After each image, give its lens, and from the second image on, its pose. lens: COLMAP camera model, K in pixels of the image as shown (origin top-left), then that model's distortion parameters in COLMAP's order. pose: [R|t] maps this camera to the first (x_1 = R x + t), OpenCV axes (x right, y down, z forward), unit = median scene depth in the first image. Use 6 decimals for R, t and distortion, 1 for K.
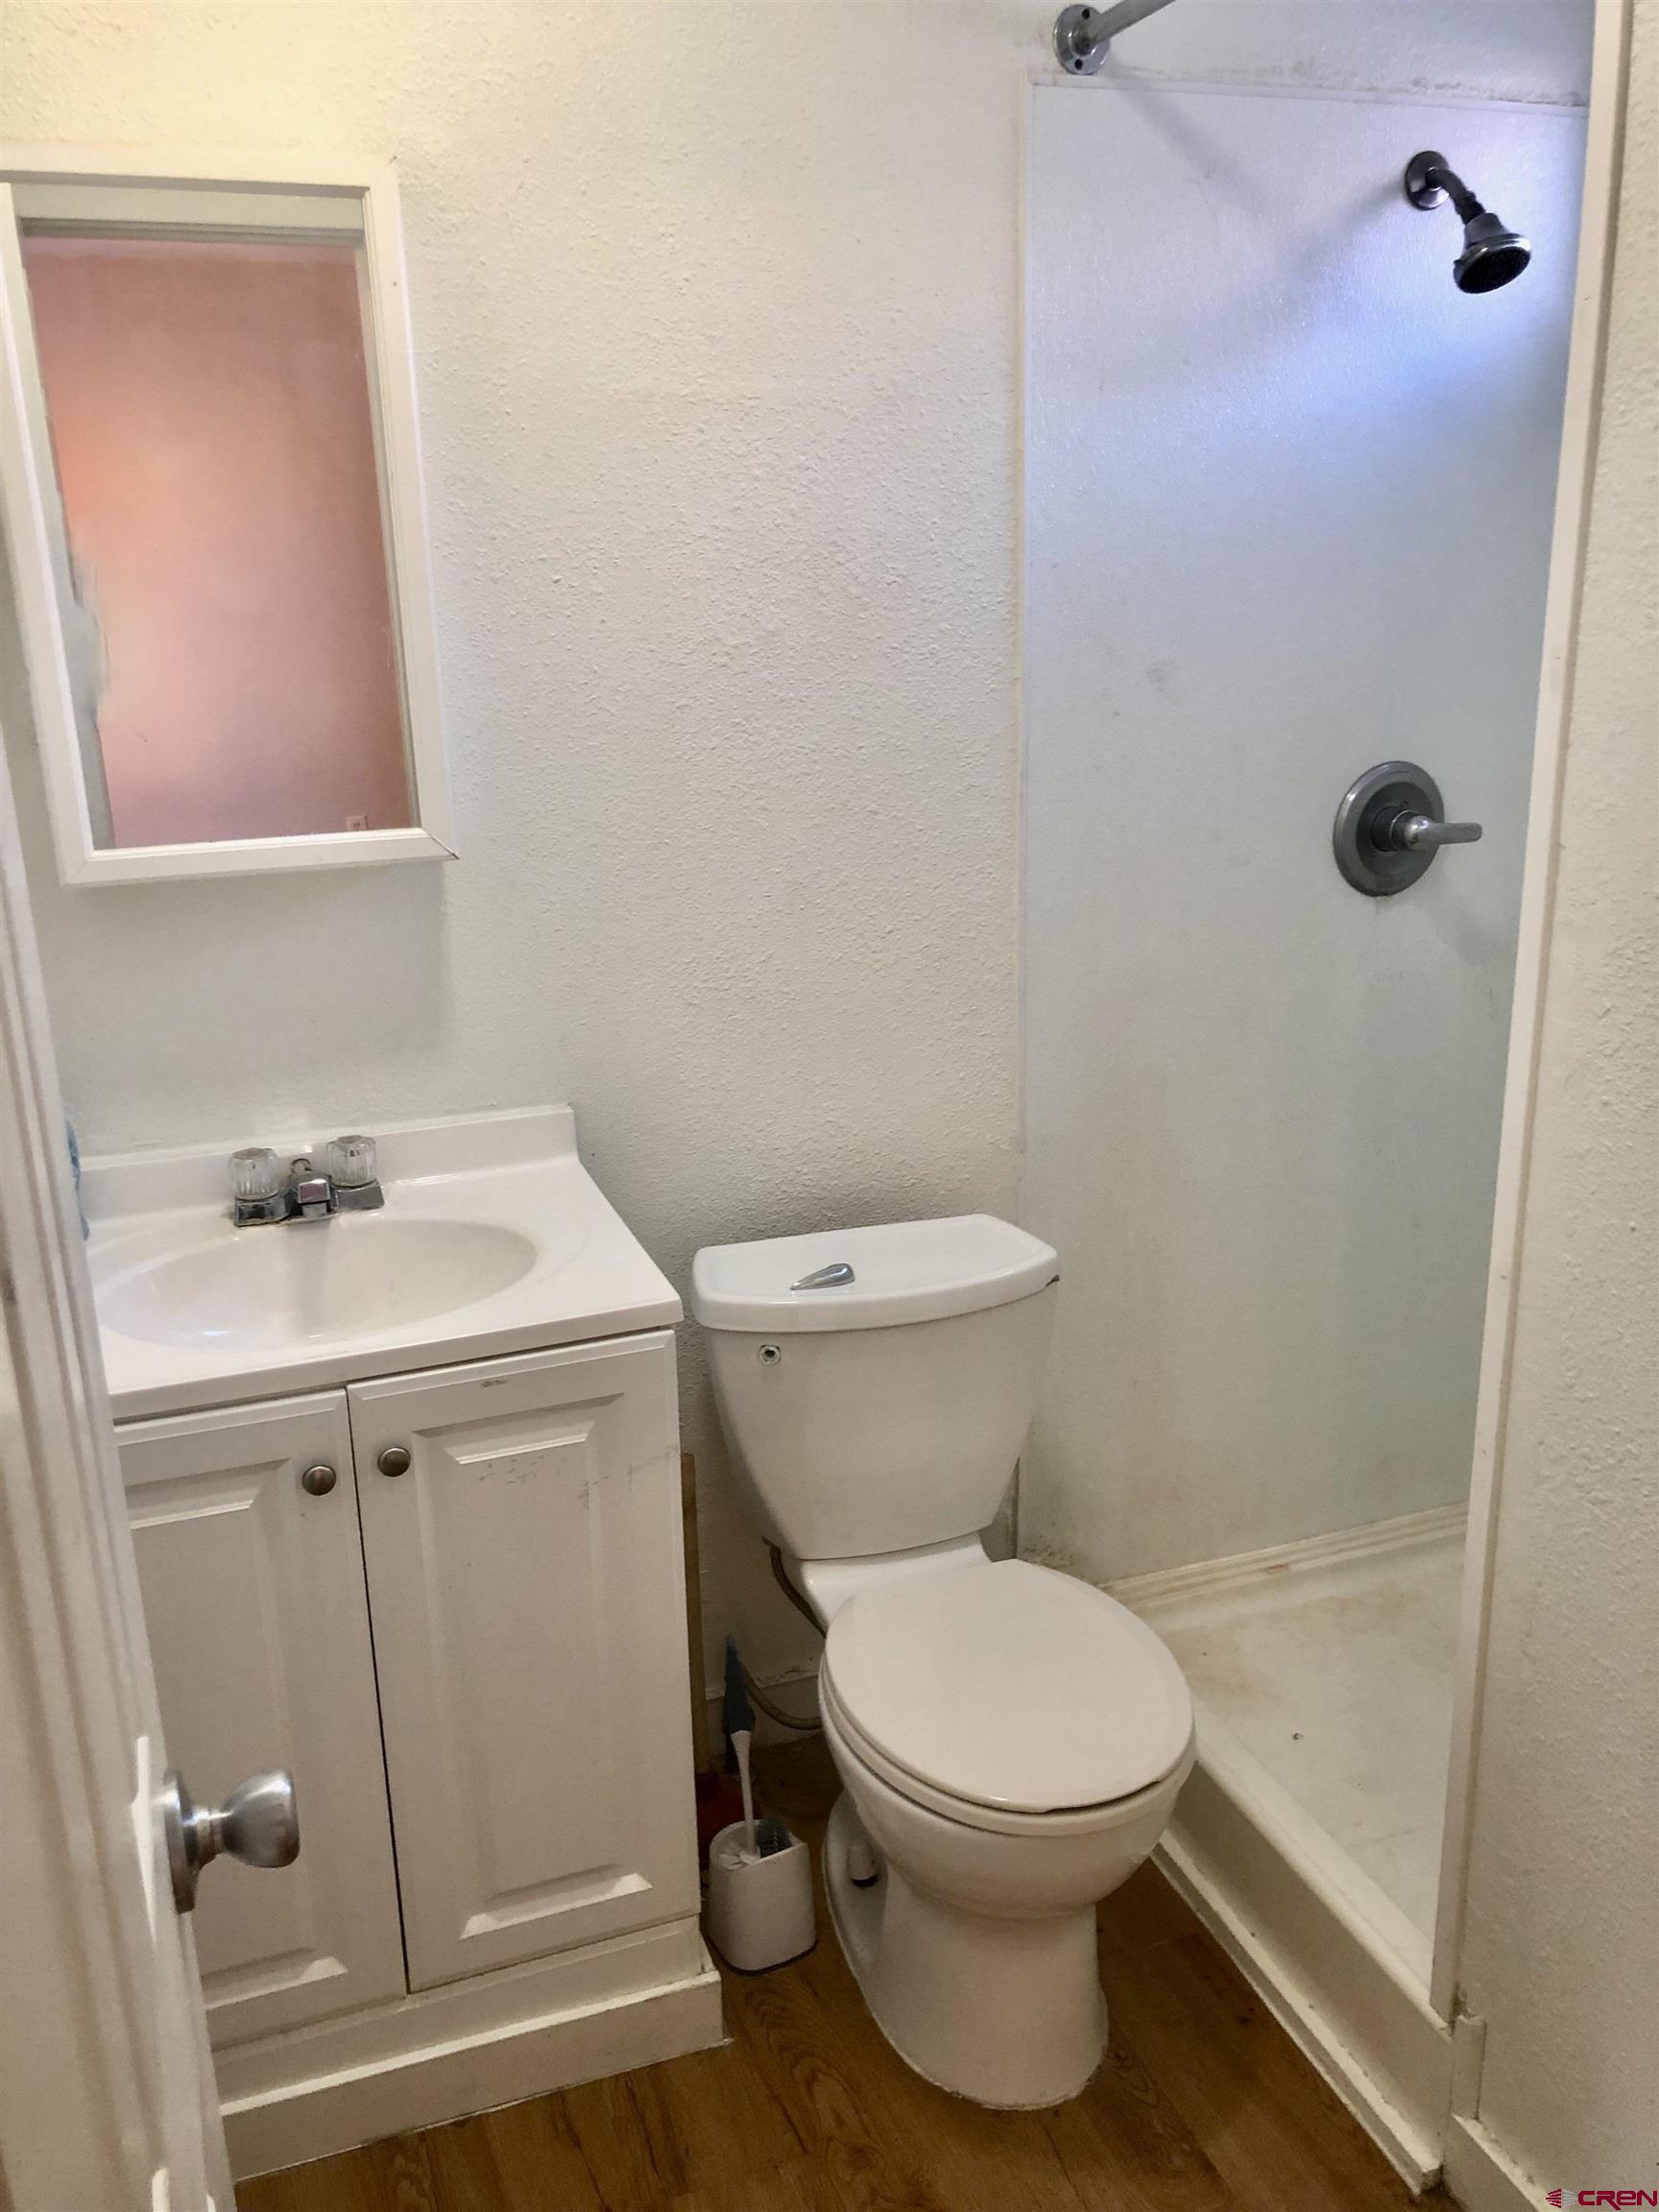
lens RADIAL K [[1809.1, 0, 829.5], [0, 1809.1, 1106.0], [0, 0, 1]] dist [0.002164, 0.011298]
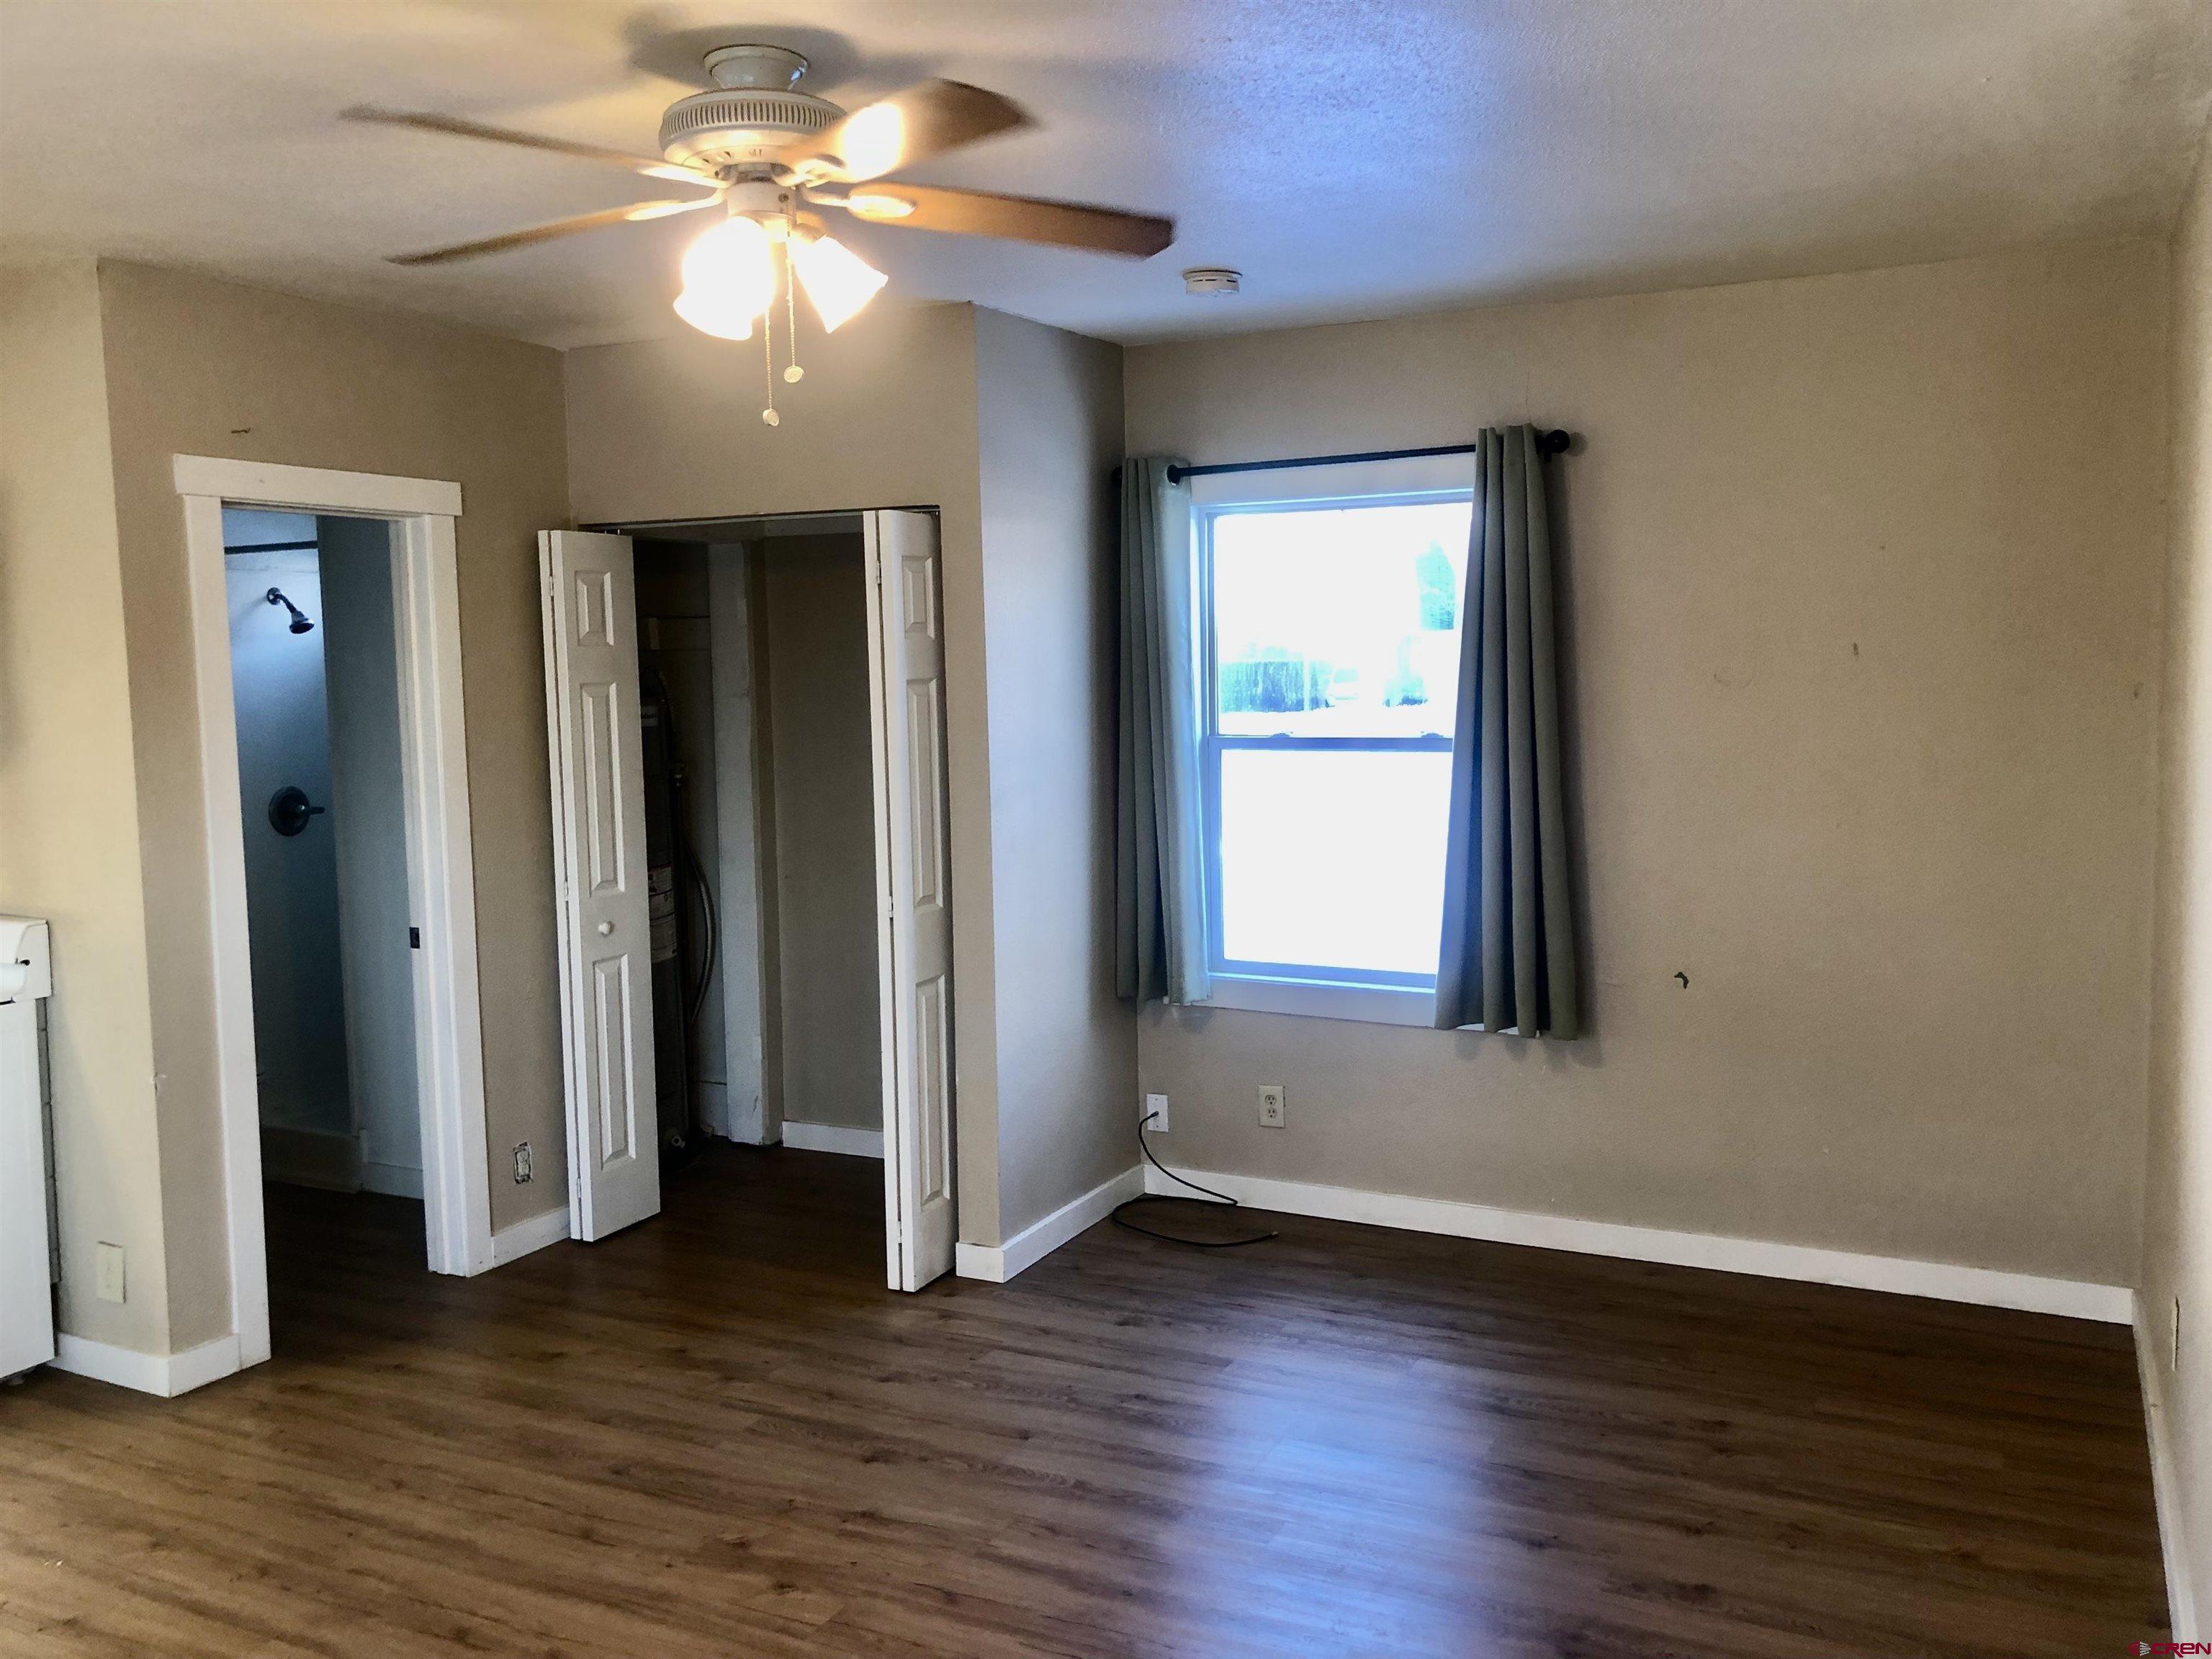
lens RADIAL K [[1812.1, 0, 1106.0], [0, 1812.1, 829.5], [0, 0, 1]] dist [0.057290, -0.063584]
pose [[0.728751, -0.051247, 0.682858, -0.772211], [0.204392, 0.968018, -0.145481, 0.599080], [-0.653564, 0.245590, 0.715919, -2.016574]]
